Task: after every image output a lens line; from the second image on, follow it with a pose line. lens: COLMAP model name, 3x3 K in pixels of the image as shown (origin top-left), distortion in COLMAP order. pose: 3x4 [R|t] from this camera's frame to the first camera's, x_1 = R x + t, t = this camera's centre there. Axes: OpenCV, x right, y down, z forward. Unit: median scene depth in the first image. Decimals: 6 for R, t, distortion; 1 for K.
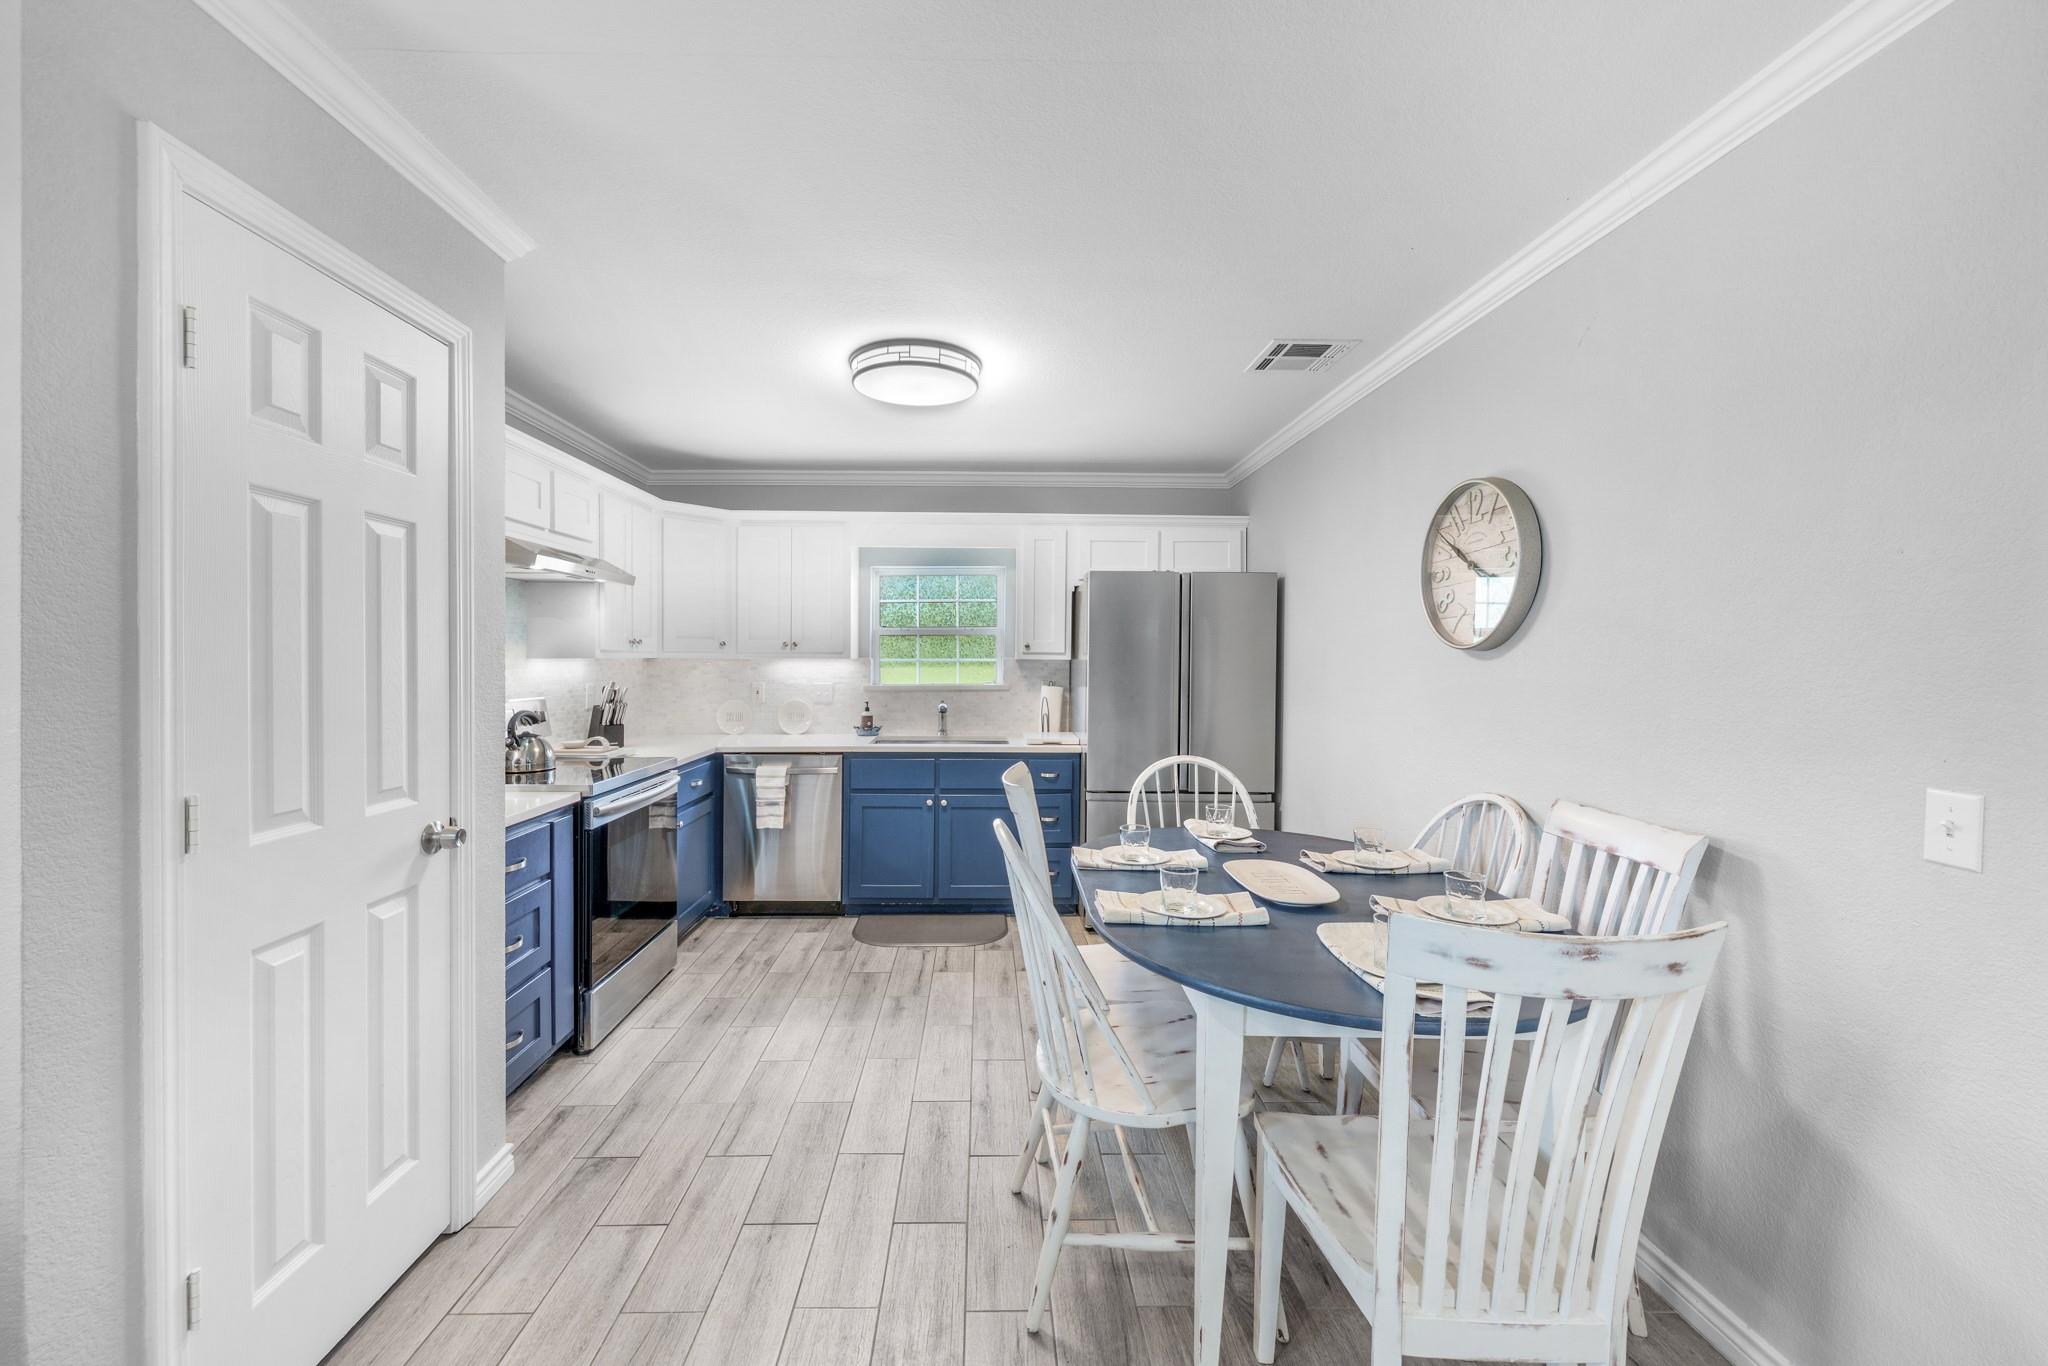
lens RADIAL K [[780.8, 0, 994.8], [0, 780.8, 663.5], [0, 0, 1]] dist [0.000098, -0.000085]
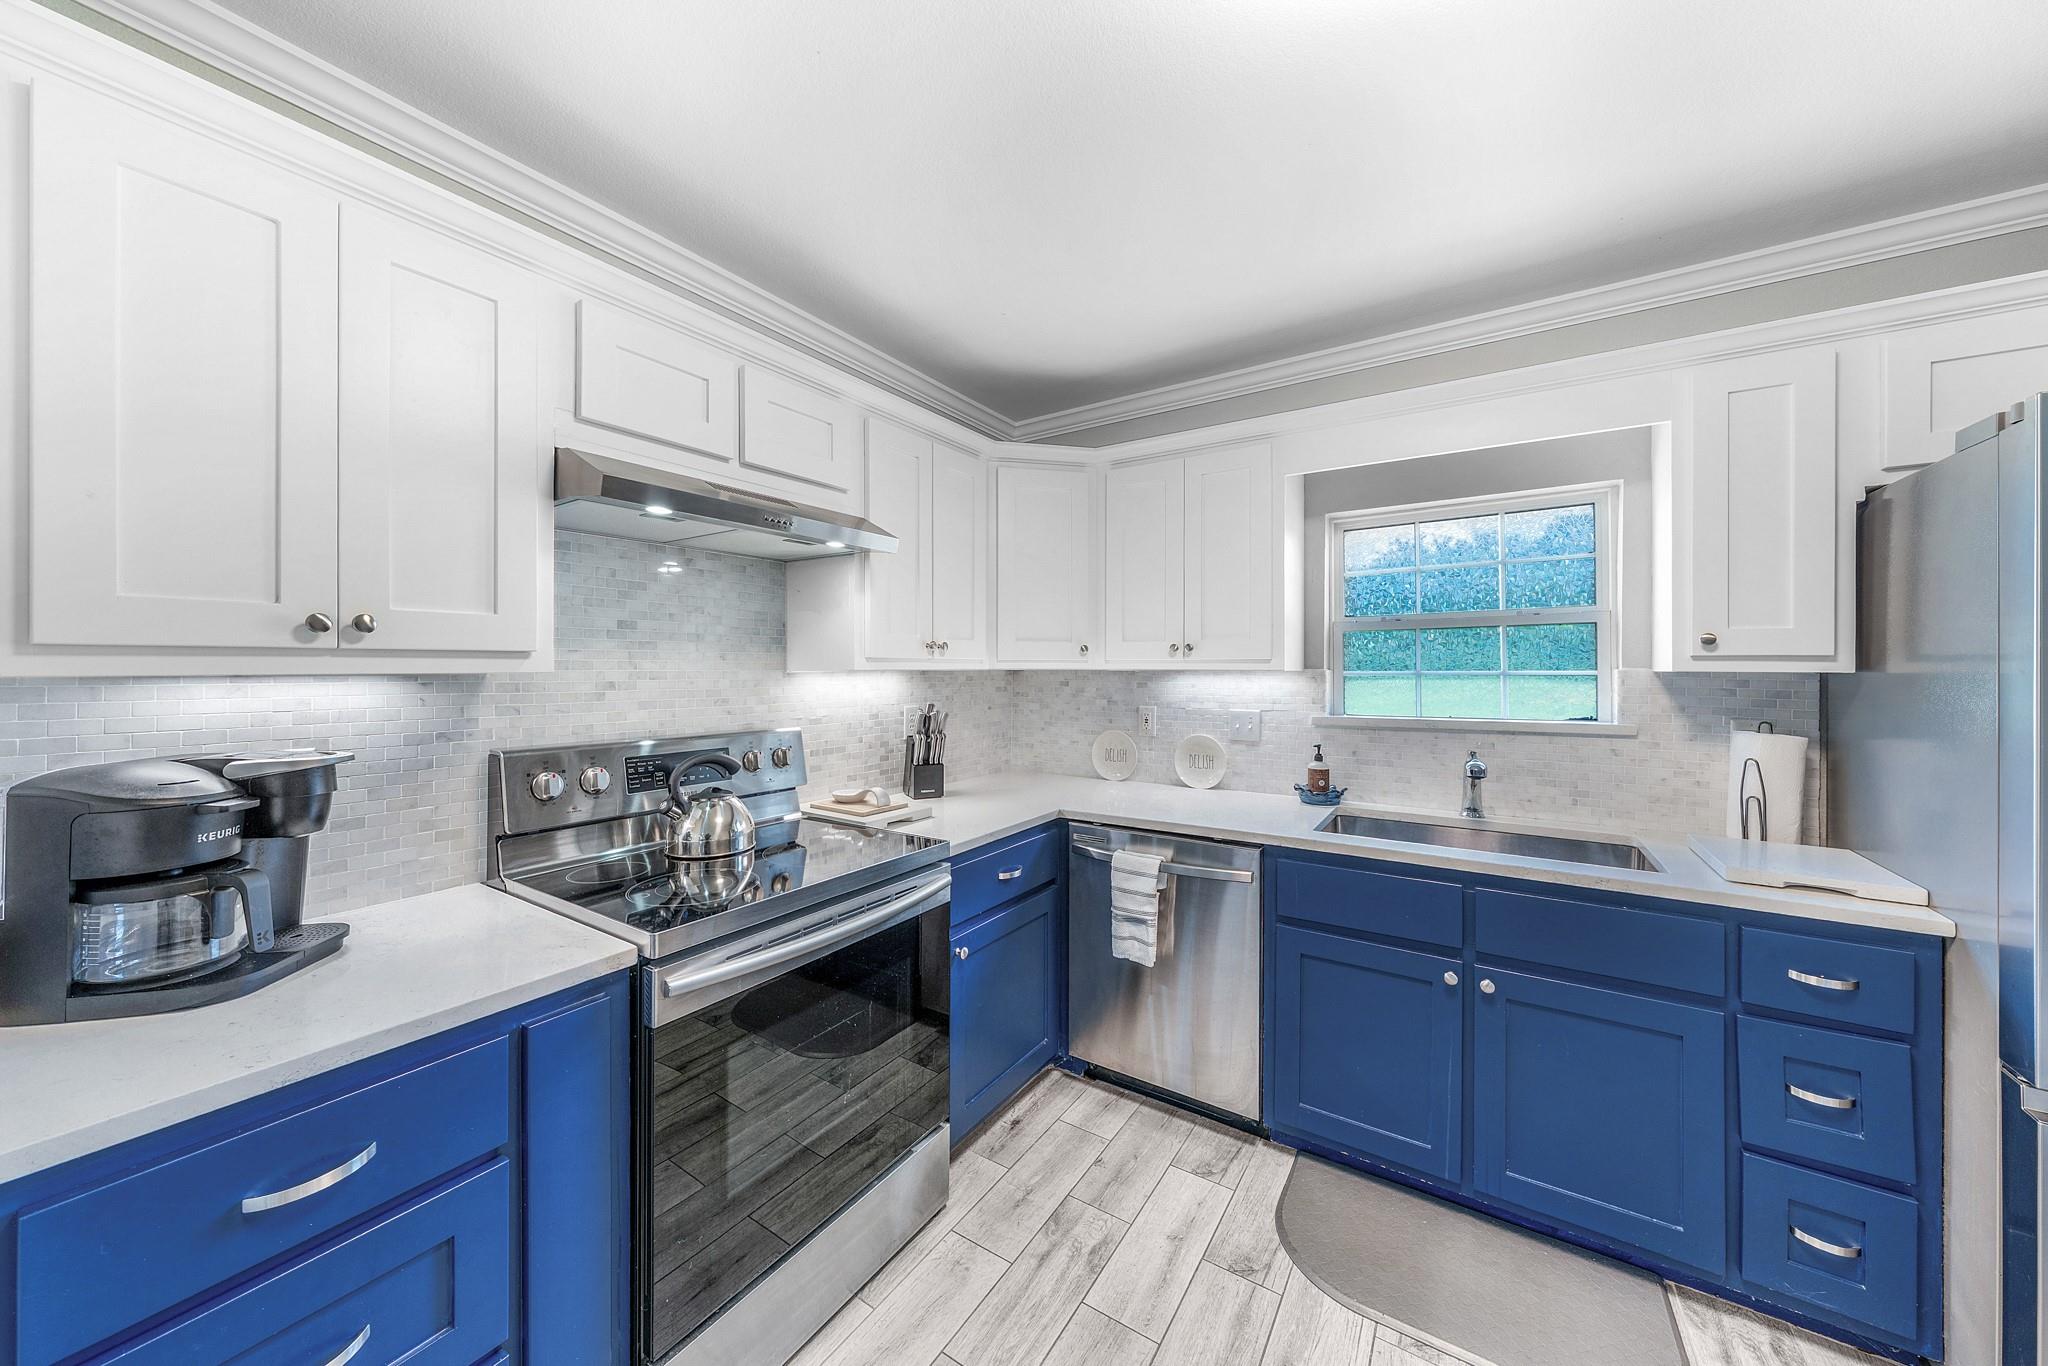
lens RADIAL K [[705.4, 0, 1023.2], [0, 705.4, 665.8], [0, 0, 1]] dist [0.000373, -0.000046]
pose [[0.825627, -0.005439, -0.564189, -0.057161], [-0.001886, 0.999921, -0.012401, -0.003248], [0.564212, 0.011303, 0.825552, 0.518916]]
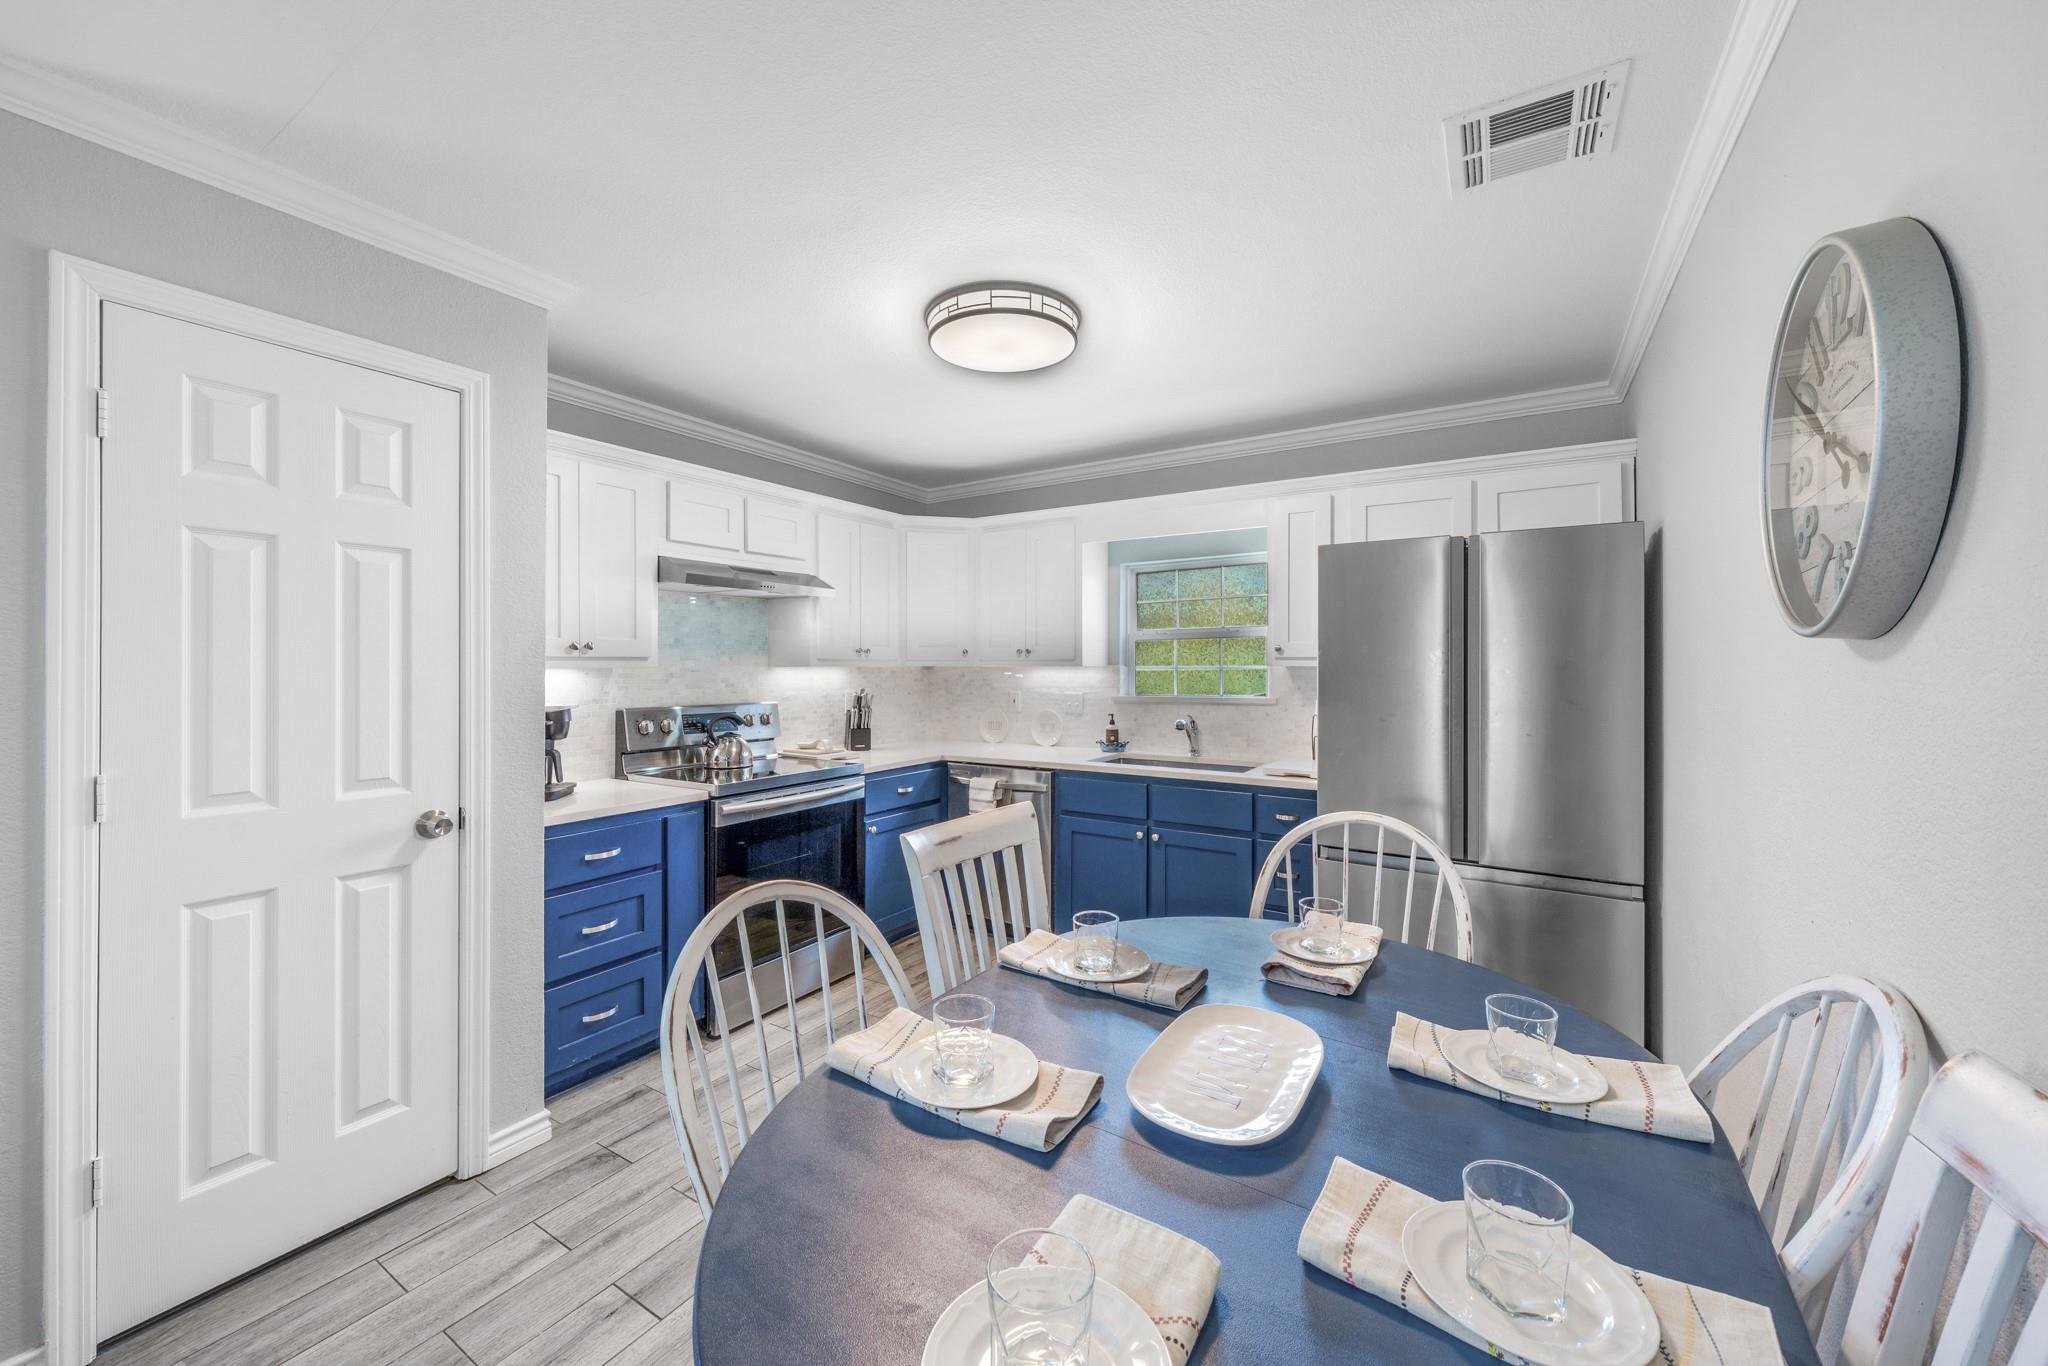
lens RADIAL K [[767.3, 0, 1024.5], [0, 767.3, 661.0], [0, 0, 1]] dist [-0.000053, 0.000115]
pose [[0.839201, -0.008512, -0.543755, 0.273503], [0.000560, 0.999891, -0.014787, 0.001090], [0.543821, 0.012105, 0.839114, 0.235932]]
